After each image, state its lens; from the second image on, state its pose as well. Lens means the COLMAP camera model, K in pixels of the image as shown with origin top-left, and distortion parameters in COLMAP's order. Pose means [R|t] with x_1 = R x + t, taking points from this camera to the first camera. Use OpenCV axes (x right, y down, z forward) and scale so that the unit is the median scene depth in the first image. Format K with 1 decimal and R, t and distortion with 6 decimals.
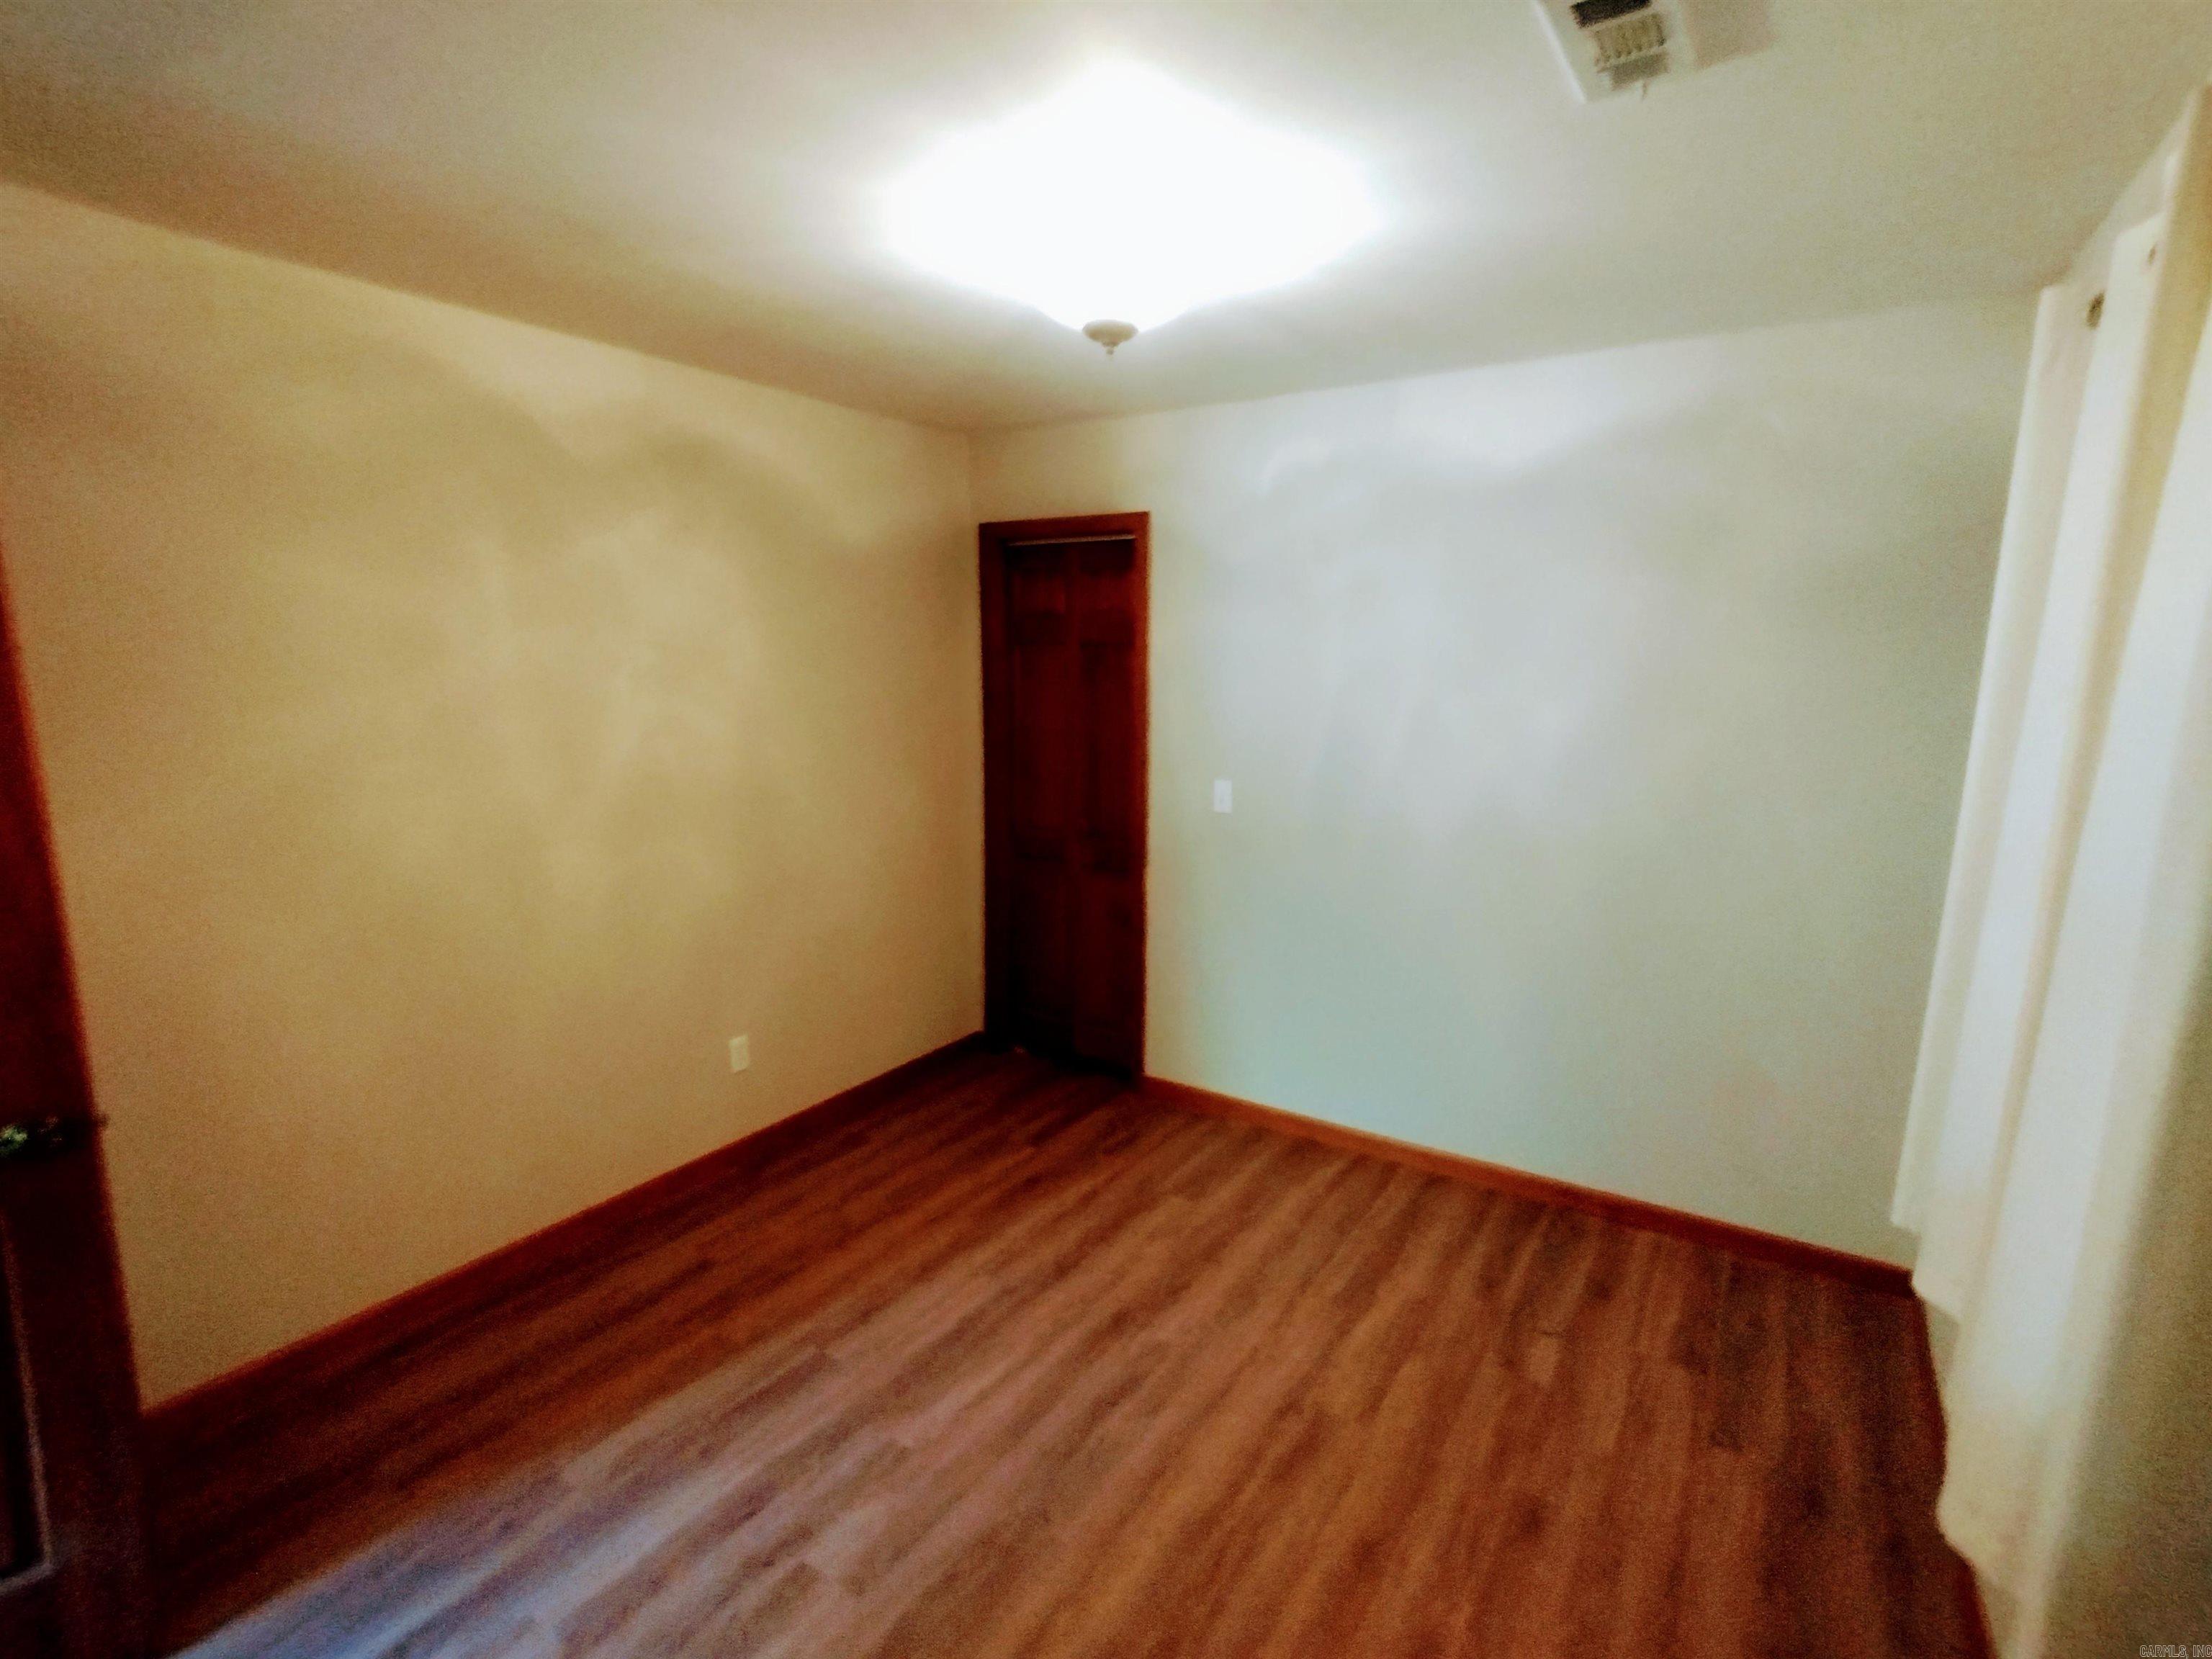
lens RADIAL K [[1042.2, 0, 1107.6], [0, 1042.2, 837.2], [0, 0, 1]] dist [0.001501, 0.000149]
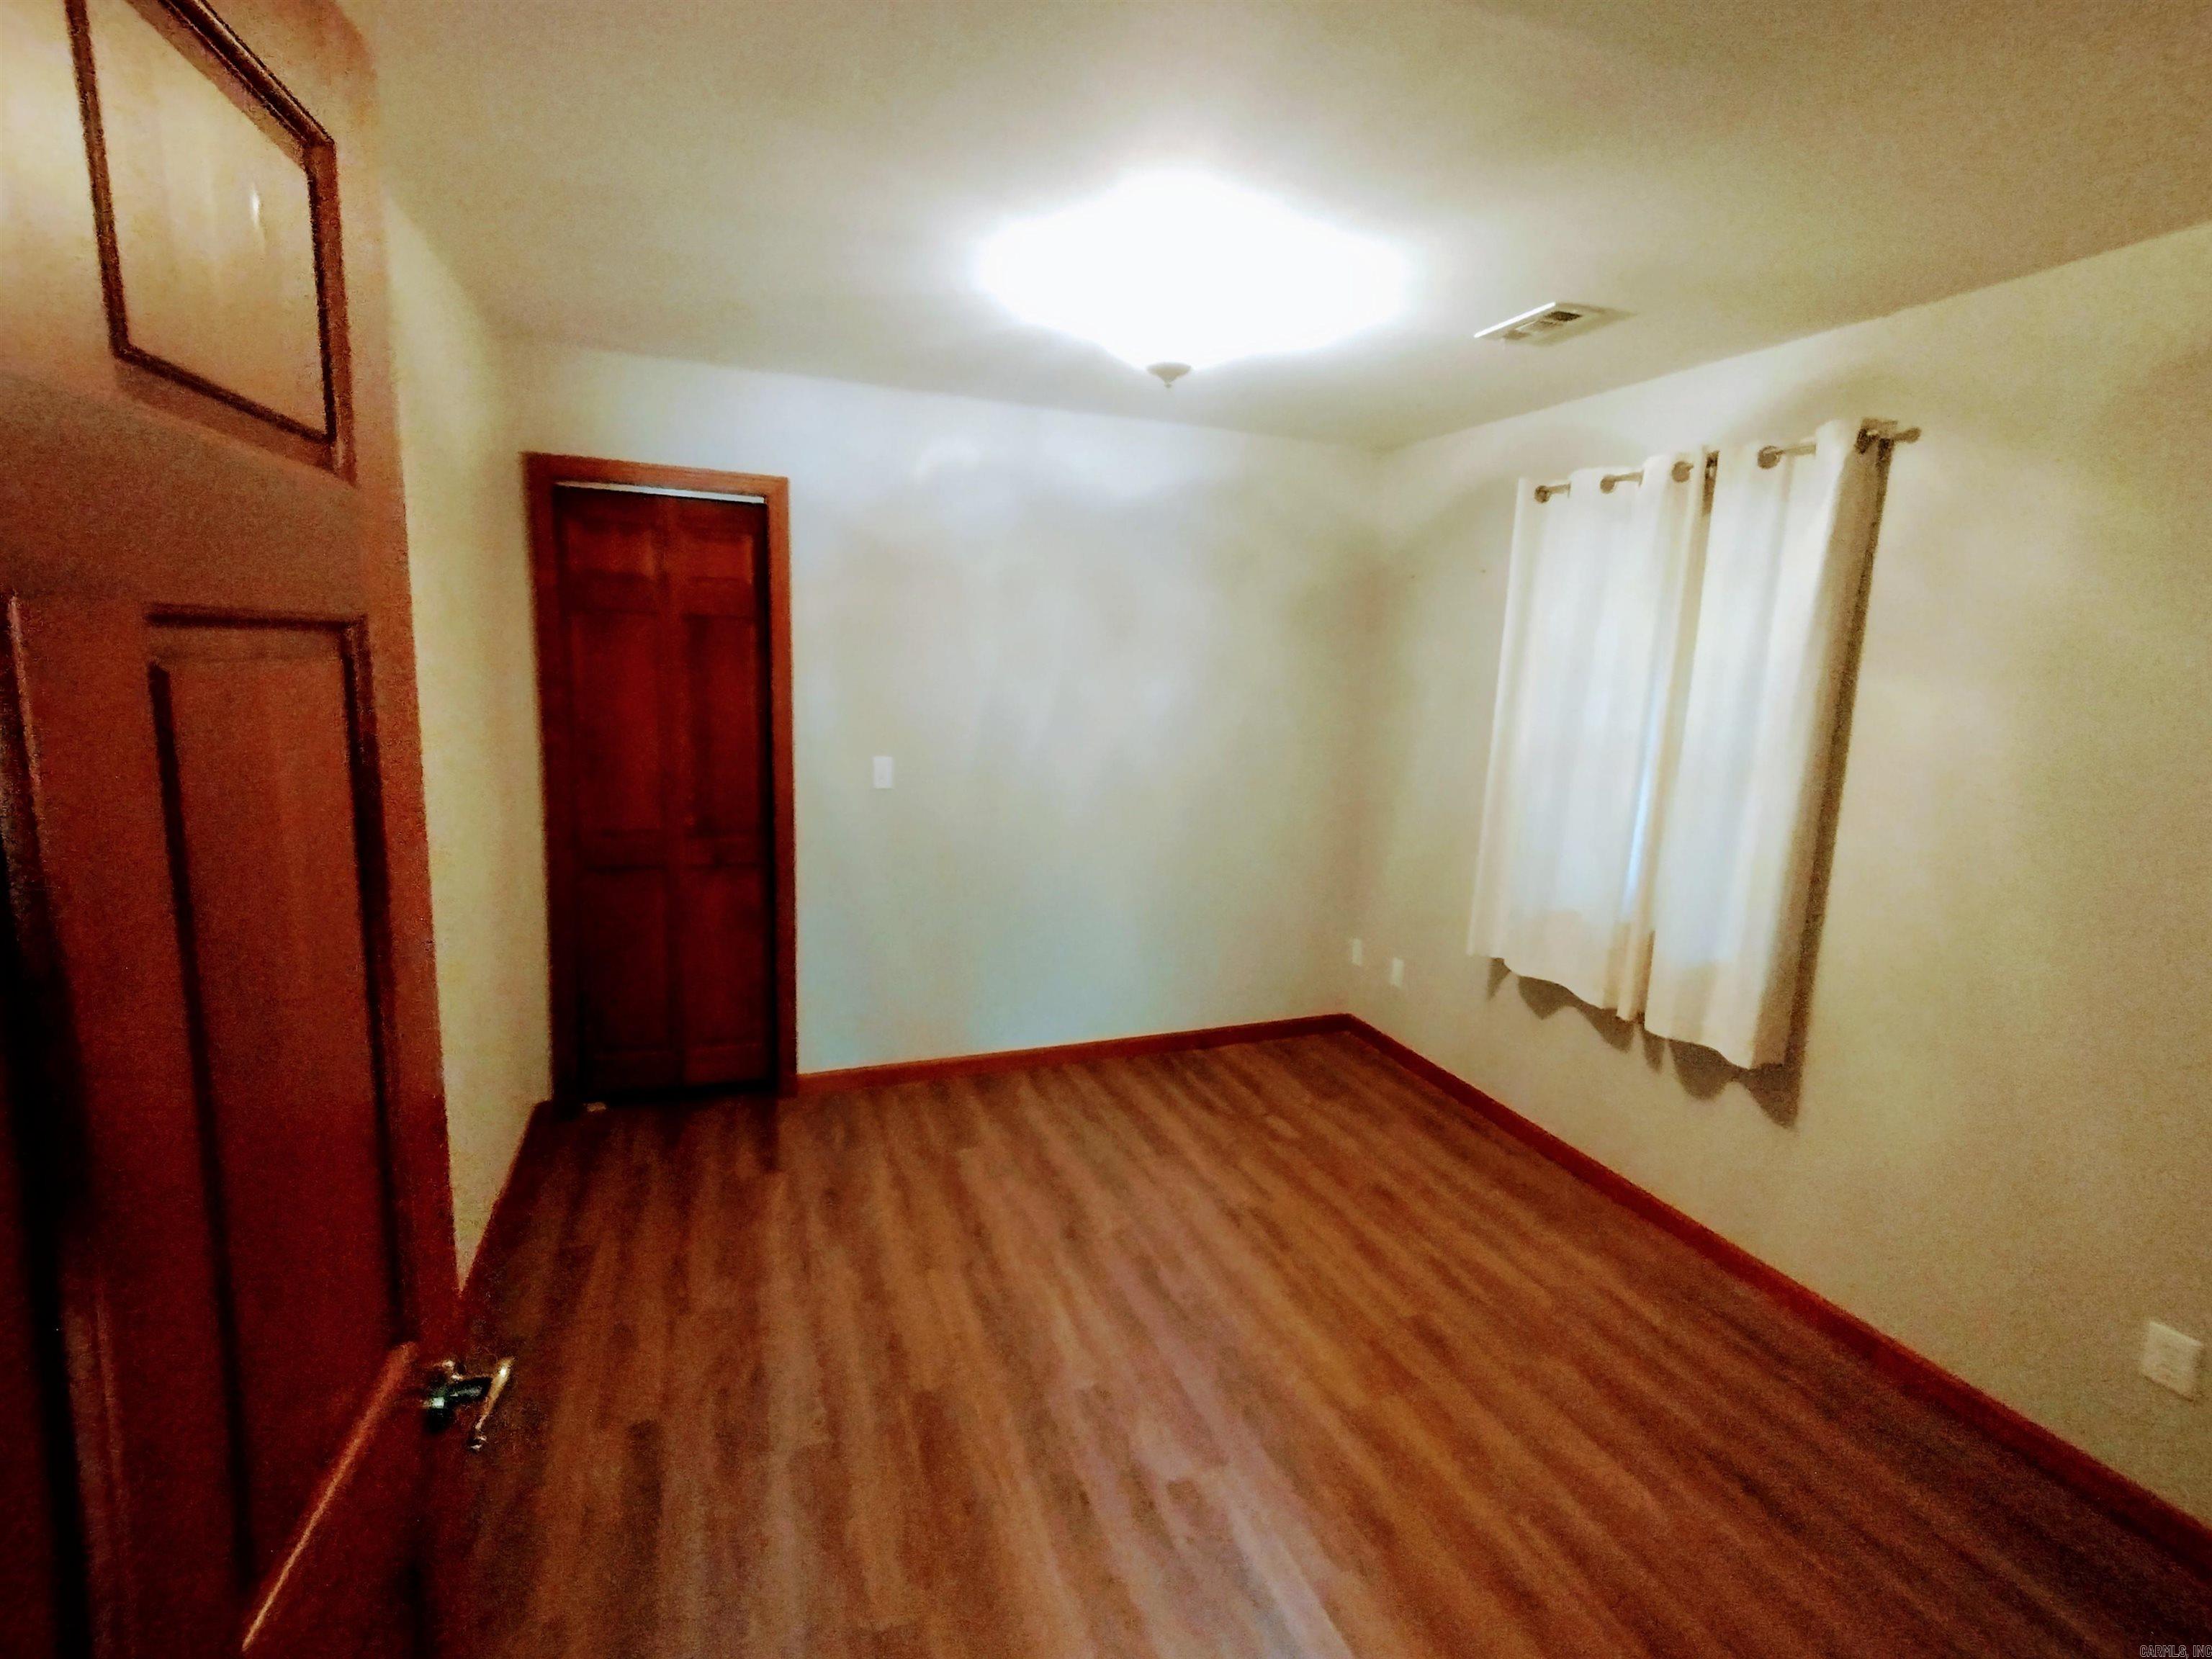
lens RADIAL K [[1017.8, 0, 1198.1], [0, 1017.8, 834.4], [0, 0, 1]] dist [0.000446, 0.000131]
pose [[0.567709, -0.122556, 0.814055, -0.756625], [0.108457, 0.991372, 0.073615, -0.026896], [-0.816053, 0.046498, 0.576103, 0.248496]]
